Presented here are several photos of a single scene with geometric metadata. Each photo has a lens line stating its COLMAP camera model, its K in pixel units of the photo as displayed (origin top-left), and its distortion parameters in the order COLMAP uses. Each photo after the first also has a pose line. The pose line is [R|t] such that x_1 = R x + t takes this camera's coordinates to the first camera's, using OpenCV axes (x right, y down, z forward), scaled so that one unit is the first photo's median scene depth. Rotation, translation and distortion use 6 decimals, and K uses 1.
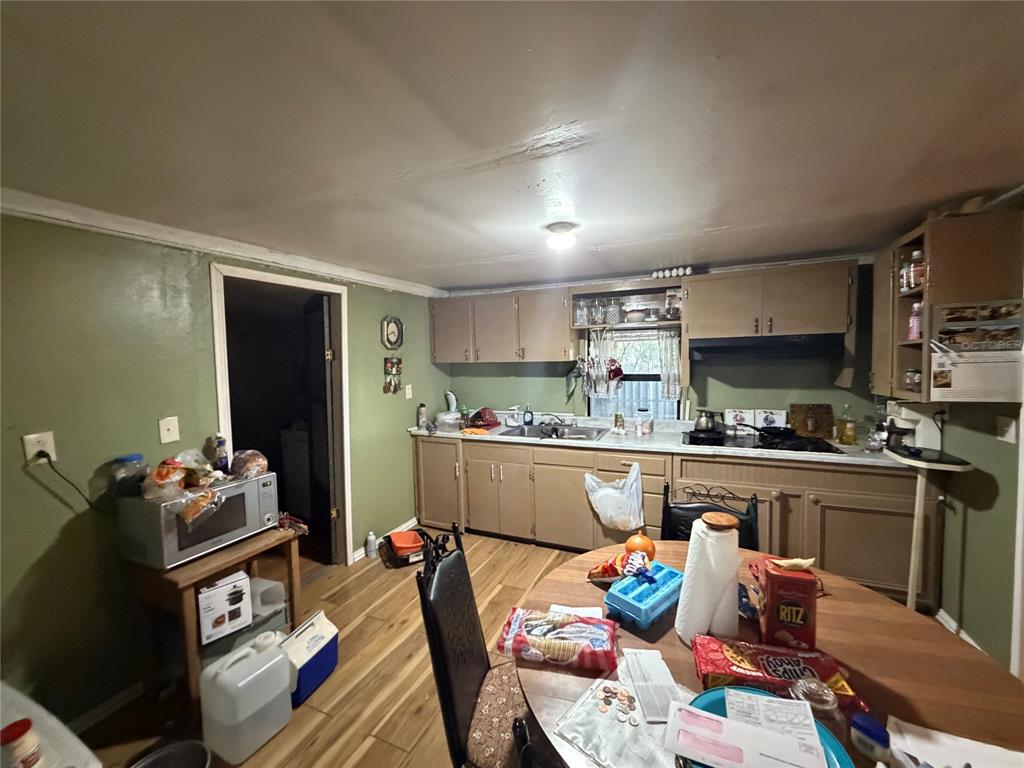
lens RADIAL K [[409.1, 0, 508.4], [0, 409.1, 381.3], [0, 0, 1]] dist [-0.002075, 0.000062]
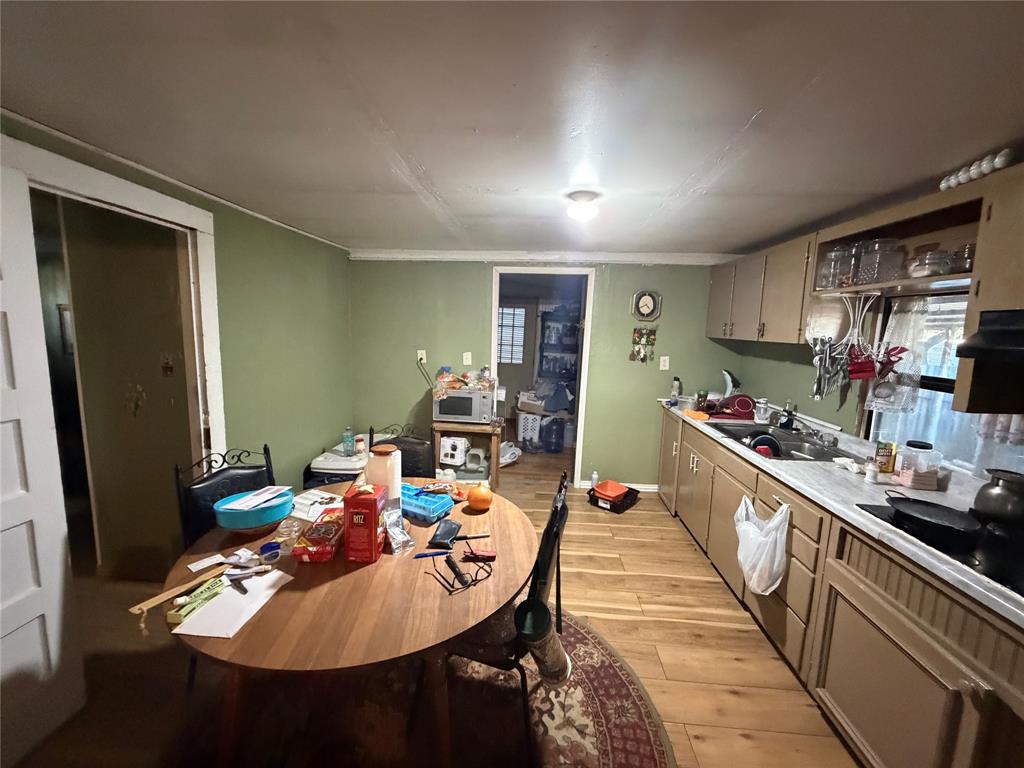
lens RADIAL K [[409.1, 0, 507.1], [0, 409.1, 379.0], [0, 0, 1]] dist [-0.002075, 0.000062]
pose [[0.338046, 0.155111, -0.928259, 0.689487], [-0.093826, 0.986965, 0.130752, -0.038047], [0.936441, 0.042895, 0.348193, 0.332848]]
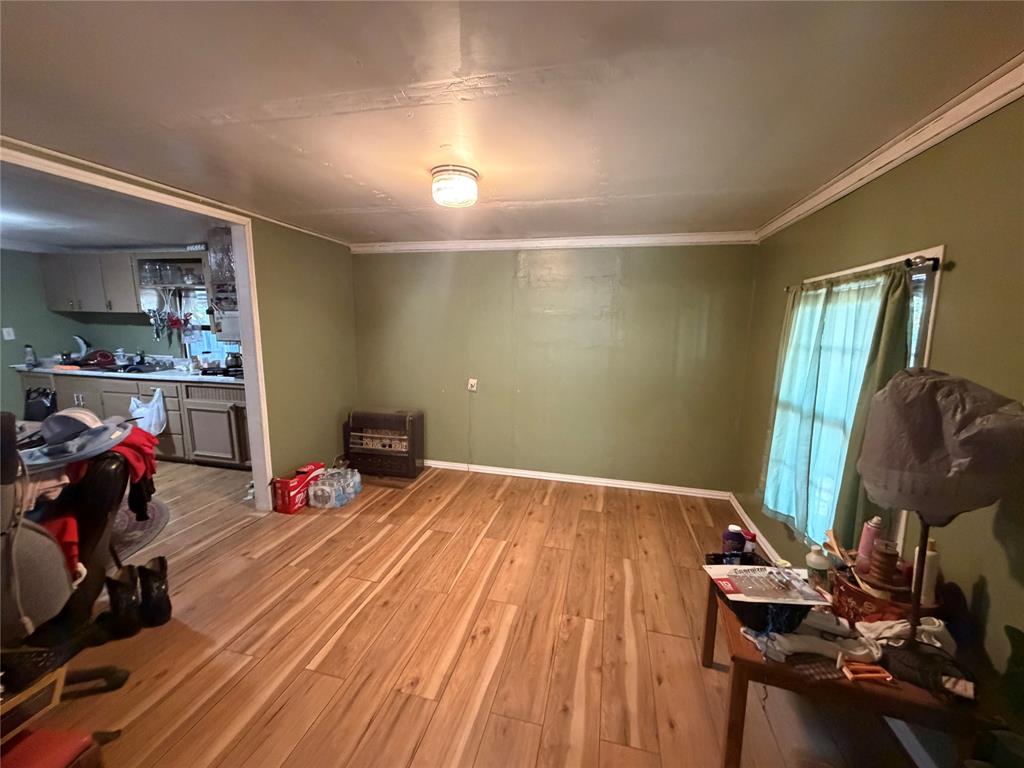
lens RADIAL K [[409.1, 0, 515.5], [0, 409.1, 381.1], [0, 0, 1]] dist [-0.002075, 0.000062]
pose [[0.980370, 0.006138, 0.197071, 1.145444], [-0.026967, 0.994297, 0.103182, -0.000409], [-0.195314, -0.106470, 0.974944, -0.534881]]
